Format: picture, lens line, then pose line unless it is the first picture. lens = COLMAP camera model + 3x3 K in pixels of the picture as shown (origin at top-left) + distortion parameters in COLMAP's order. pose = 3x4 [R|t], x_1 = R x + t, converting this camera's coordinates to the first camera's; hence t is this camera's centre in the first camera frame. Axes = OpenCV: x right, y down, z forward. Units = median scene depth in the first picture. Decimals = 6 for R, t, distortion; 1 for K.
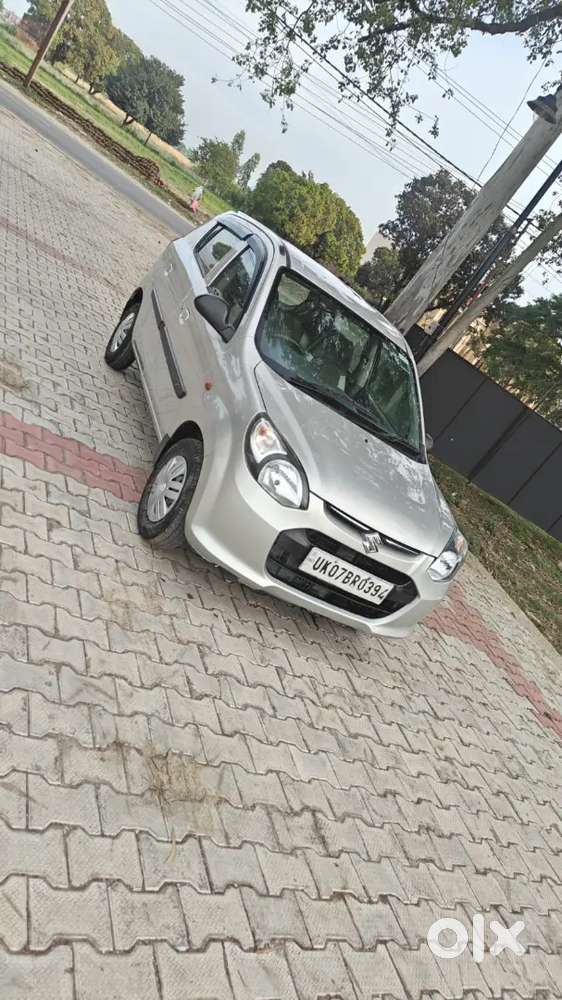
lens RADIAL K [[682.6, 0, 281.0], [0, 682.6, 500.0], [0, 0, 1]] dist [0.013035, -0.006223]
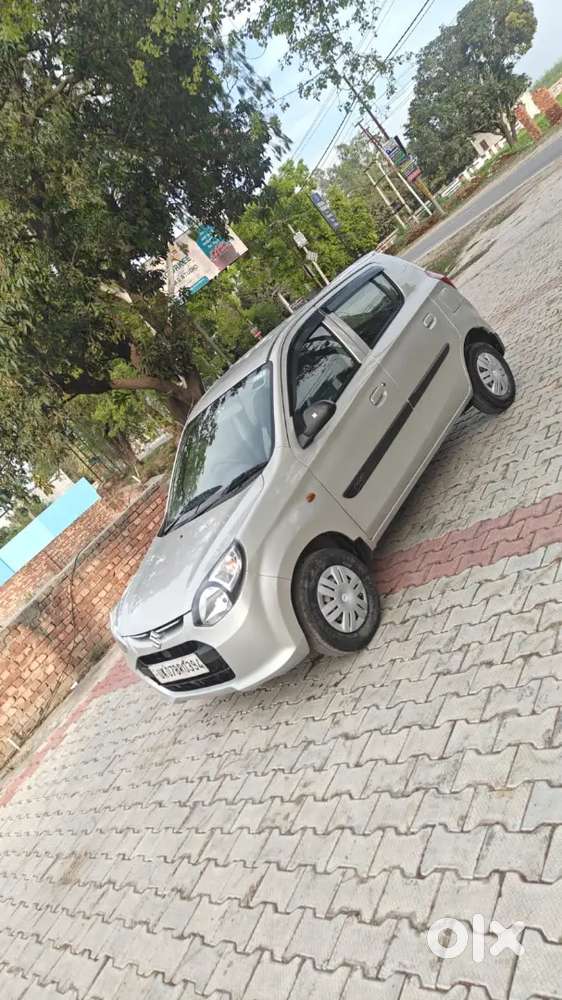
lens RADIAL K [[687.7, 0, 281.0], [0, 687.7, 500.0], [0, 0, 1]] dist [0.013258, -0.001808]
pose [[-0.032115, -0.514269, -0.857028, 1.654232], [0.465330, 0.751177, -0.468189, 0.701298], [0.884554, -0.413837, 0.215180, 1.360243]]
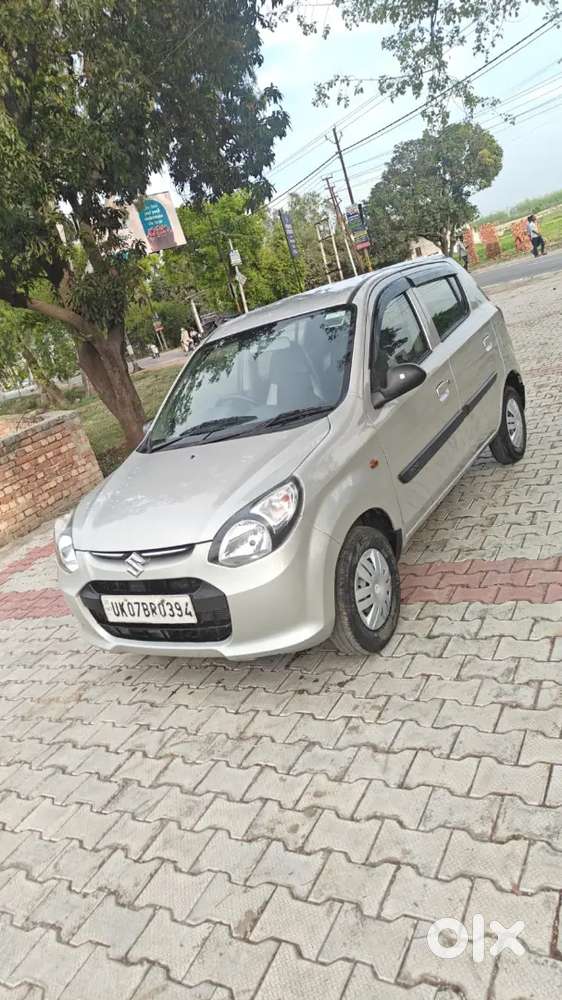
lens RADIAL K [[690.2, 0, 281.0], [0, 690.2, 500.0], [0, 0, 1]] dist [0.014333, -0.003325]
pose [[0.340203, -0.491905, -0.801431, 1.289287], [0.282732, 0.866339, -0.411726, 0.555123], [0.896841, -0.086520, 0.433809, 1.027584]]
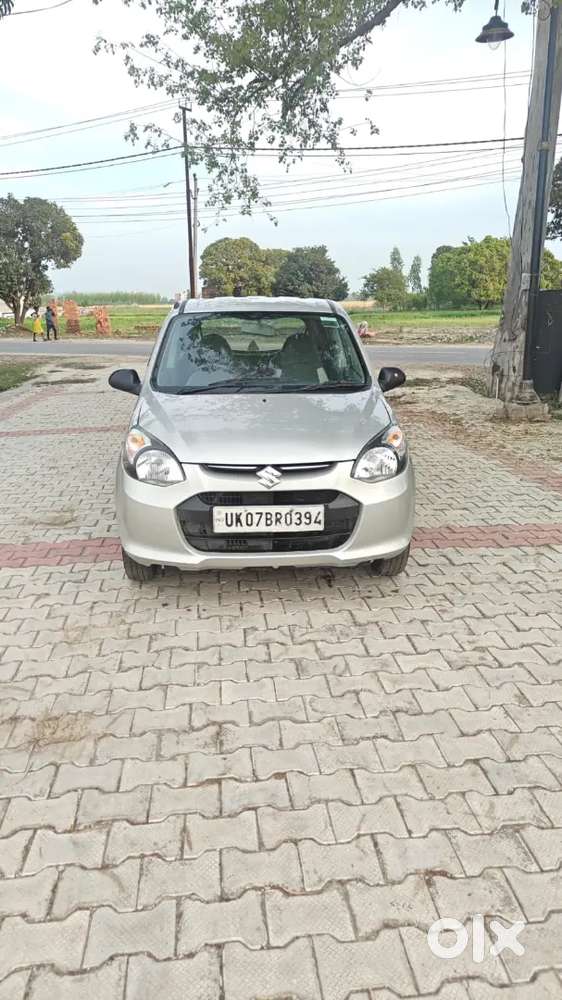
lens RADIAL K [[682.6, 0, 281.0], [0, 682.6, 500.0], [0, 0, 1]] dist [0.013035, -0.006223]
pose [[0.787541, -0.496103, -0.365598, 0.661330], [0.424101, 0.866722, -0.262547, 0.482668], [0.447122, 0.051716, 0.892977, 0.131943]]
